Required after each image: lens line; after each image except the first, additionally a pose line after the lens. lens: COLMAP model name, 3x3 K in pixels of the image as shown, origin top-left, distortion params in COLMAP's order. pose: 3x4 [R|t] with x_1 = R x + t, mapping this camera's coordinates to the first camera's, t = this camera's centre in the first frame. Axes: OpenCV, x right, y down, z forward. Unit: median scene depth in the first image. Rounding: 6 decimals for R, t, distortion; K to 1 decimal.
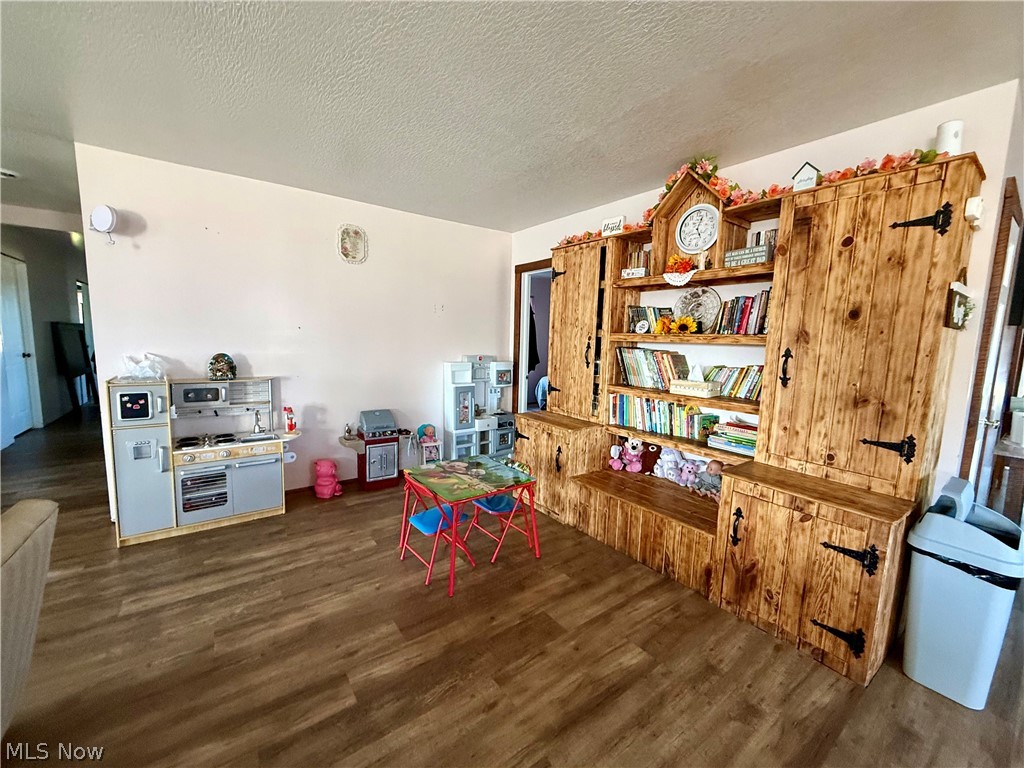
lens RADIAL K [[408.7, 0, 512.0], [0, 408.7, 384.0], [0, 0, 1]] dist [-0.000796, -0.000147]
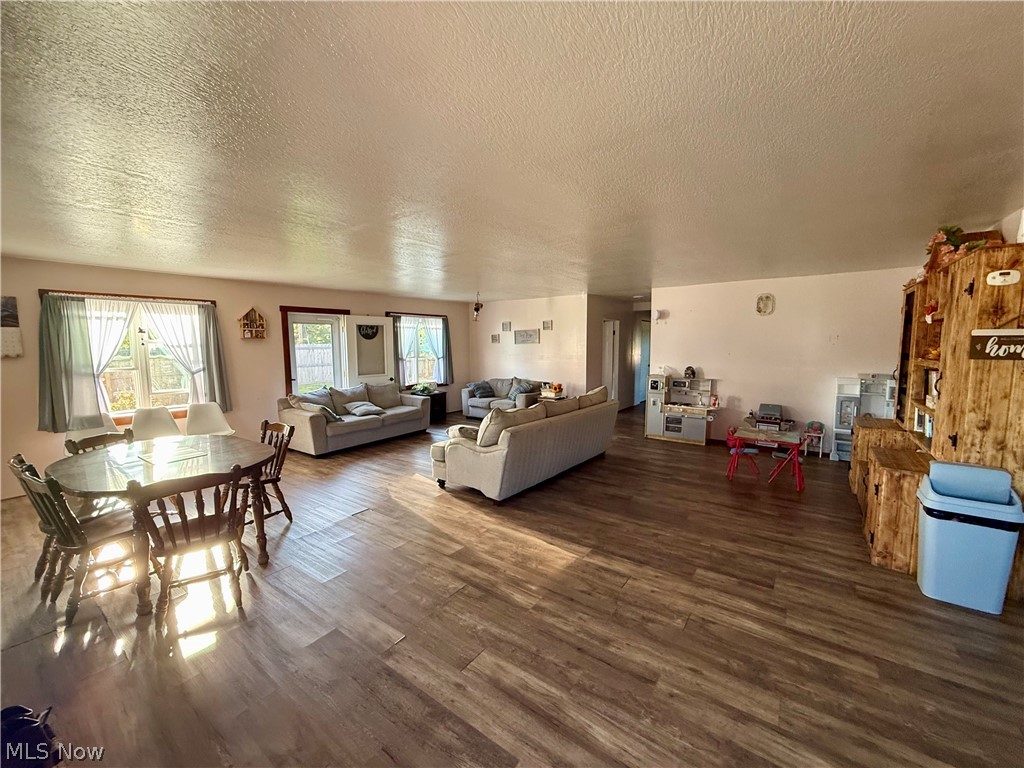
lens RADIAL K [[408.7, 0, 512.0], [0, 408.7, 384.0], [0, 0, 1]] dist [-0.000796, -0.000147]
pose [[0.311787, 0.070850, -0.947507, 1.032067], [-0.096258, 0.994441, 0.042685, 0.017328], [0.945263, 0.077896, 0.316874, -0.568460]]
